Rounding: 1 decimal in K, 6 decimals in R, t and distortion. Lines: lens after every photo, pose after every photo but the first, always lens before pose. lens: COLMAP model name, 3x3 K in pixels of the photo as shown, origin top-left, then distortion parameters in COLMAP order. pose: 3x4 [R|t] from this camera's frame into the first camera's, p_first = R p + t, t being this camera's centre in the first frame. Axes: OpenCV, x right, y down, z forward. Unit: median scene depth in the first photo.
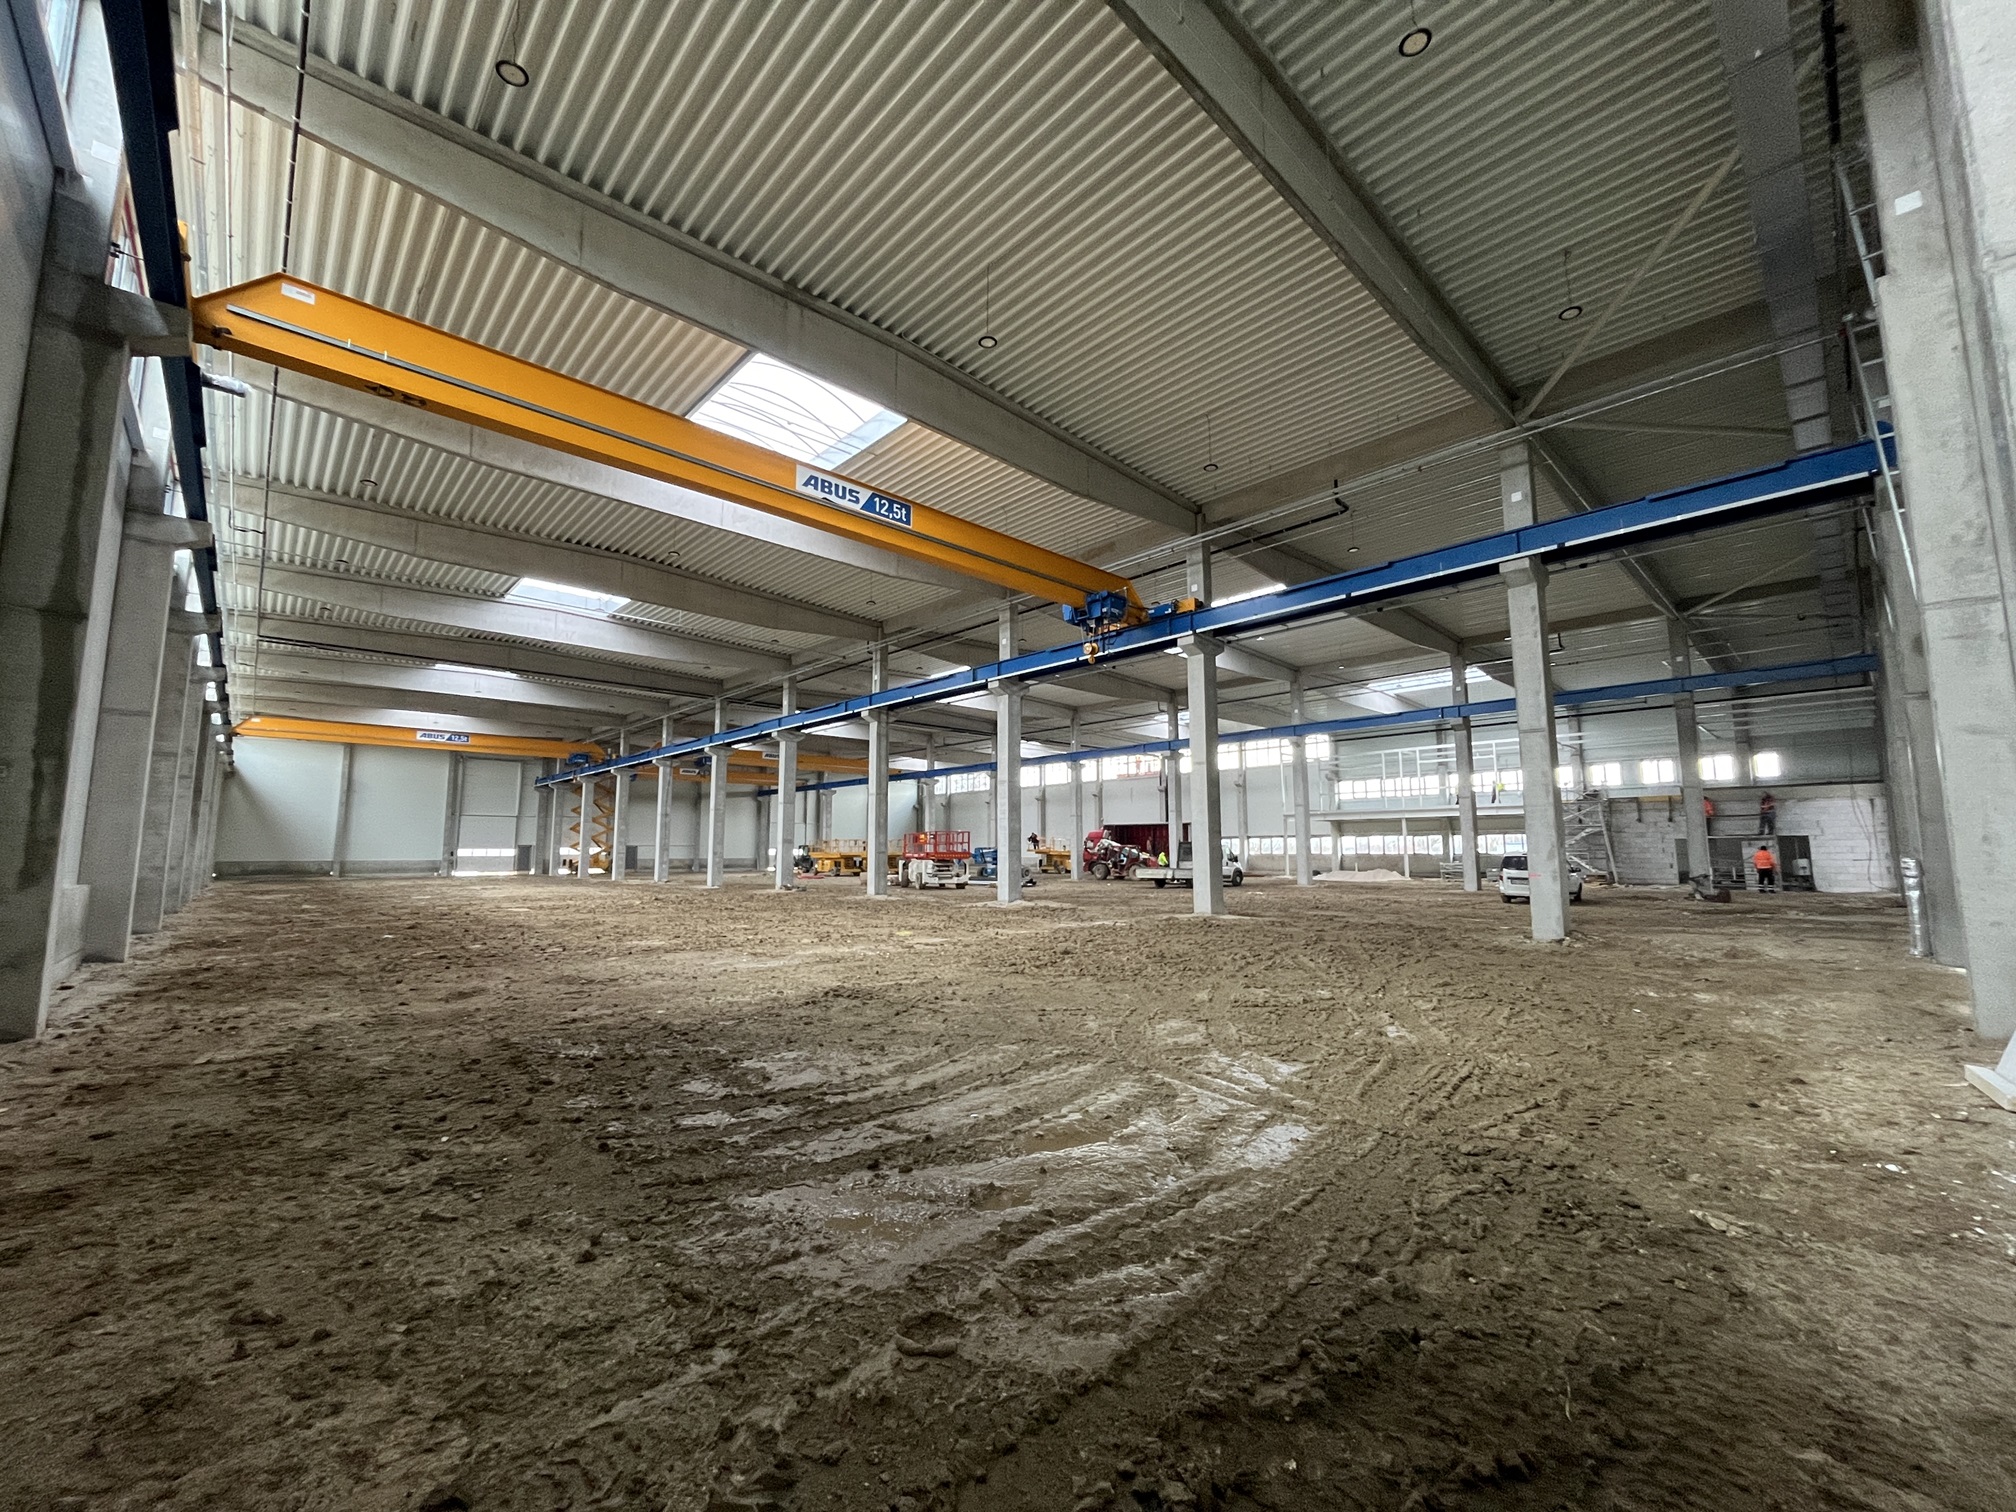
lens RADIAL K [[805.8, 0, 1002.4], [0, 805.8, 757.6], [0, 0, 1]] dist [0.000752, 0.000010]
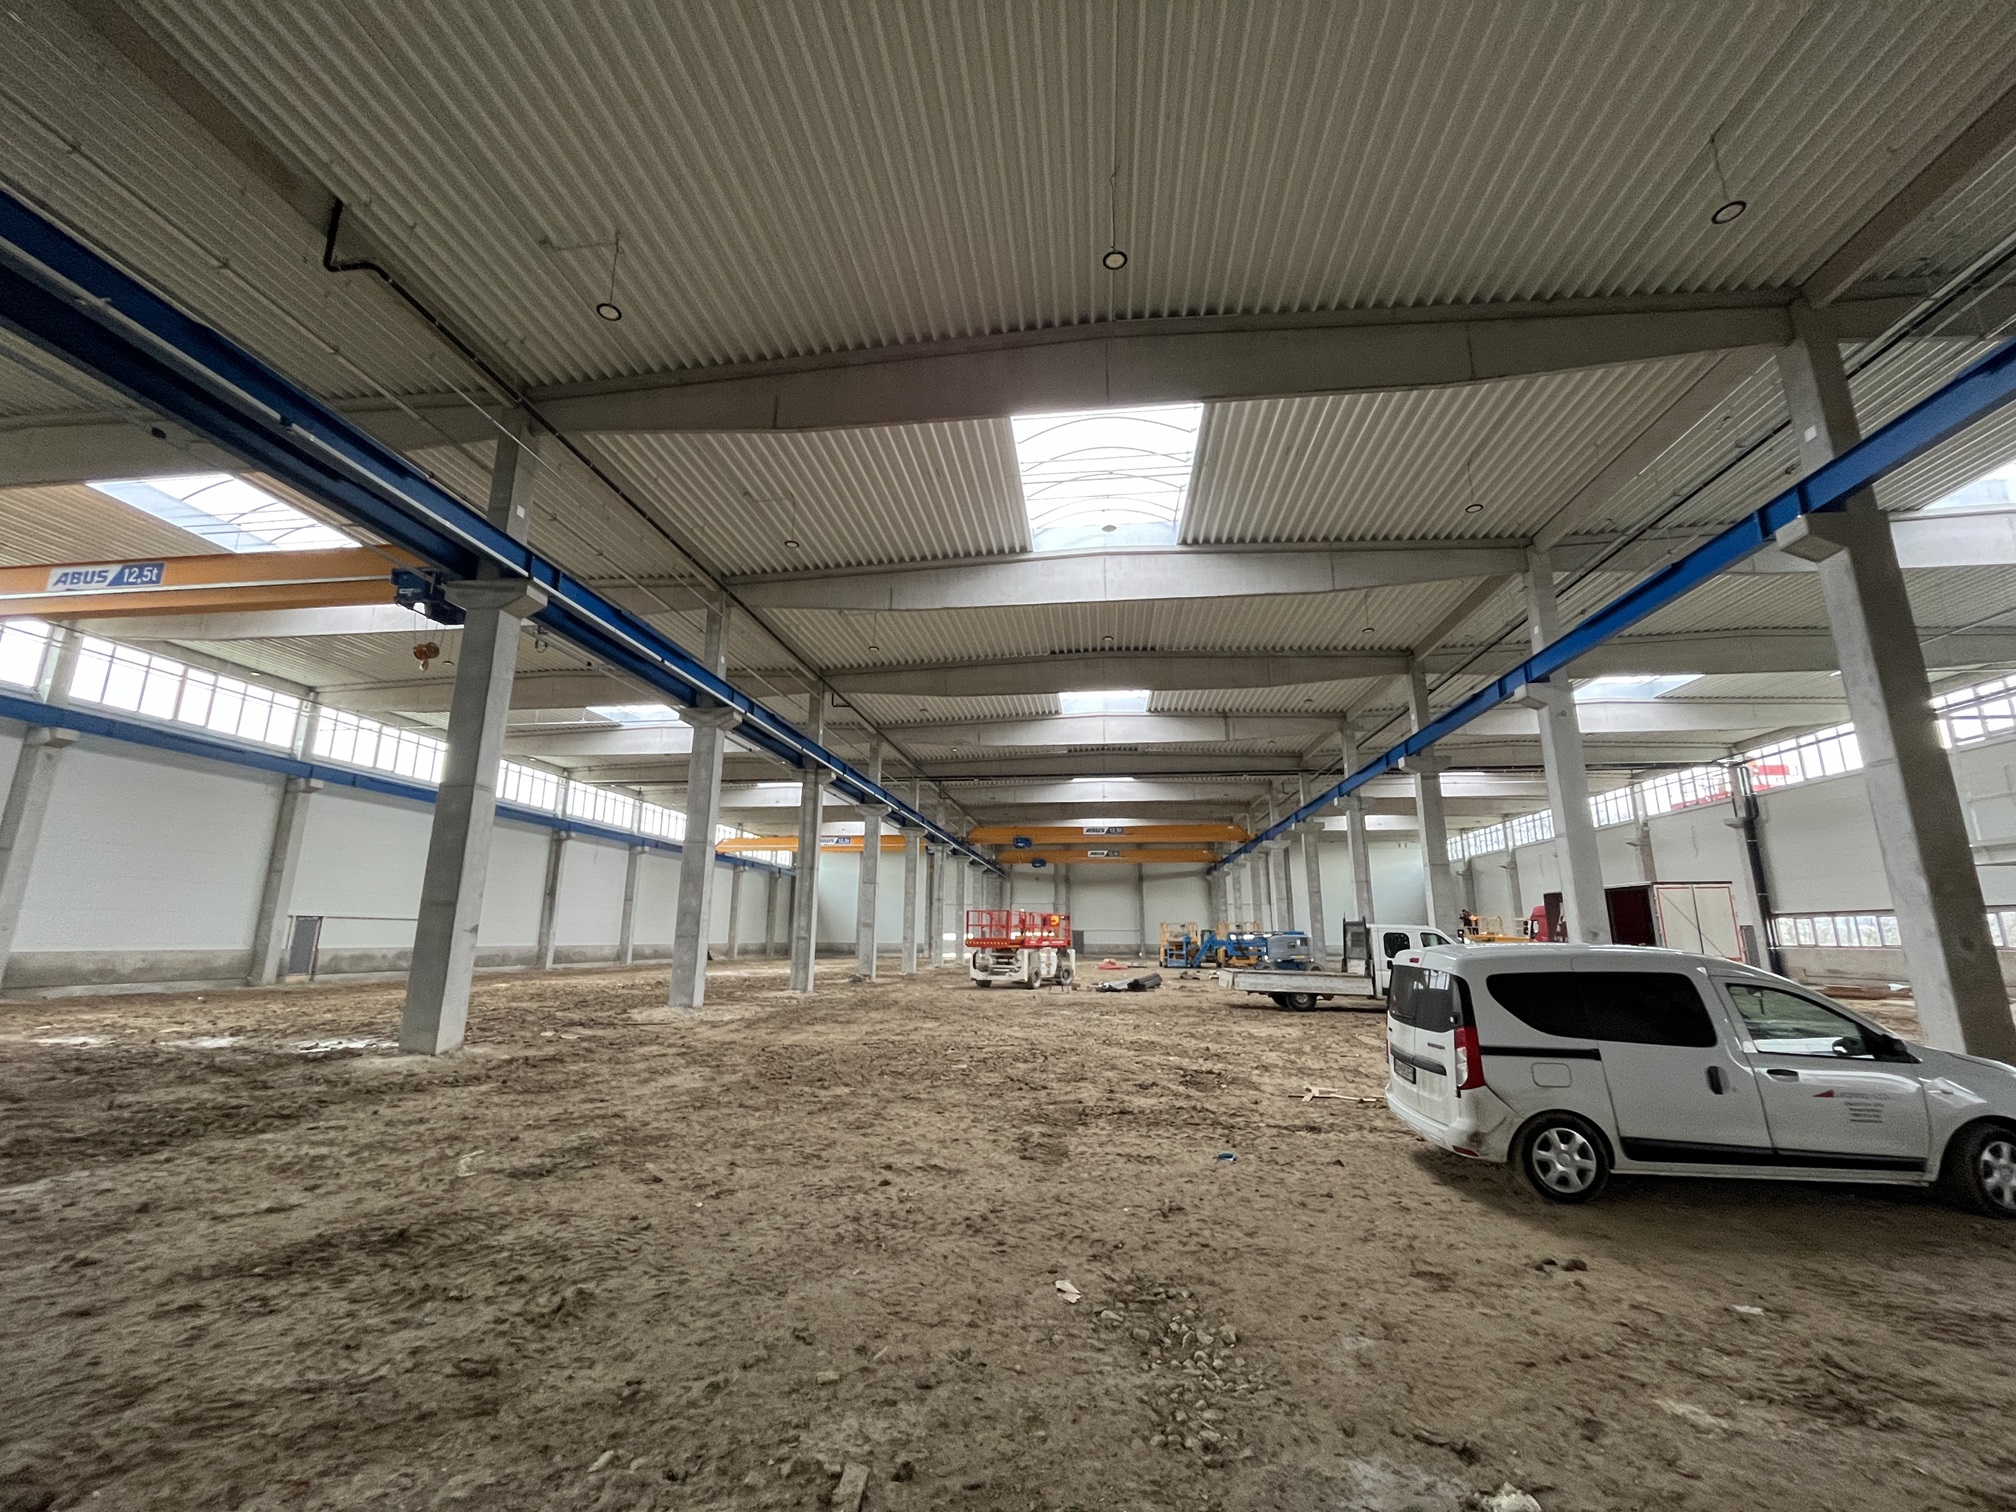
lens RADIAL K [[805.8, 0, 979.6], [0, 805.8, 797.6], [0, 0, 1]] dist [0.000752, 0.000010]
pose [[0.632381, -0.123613, -0.764731, 0.308947], [0.081811, 0.992323, -0.092749, 0.032170], [0.770325, -0.003911, 0.637639, 0.300593]]
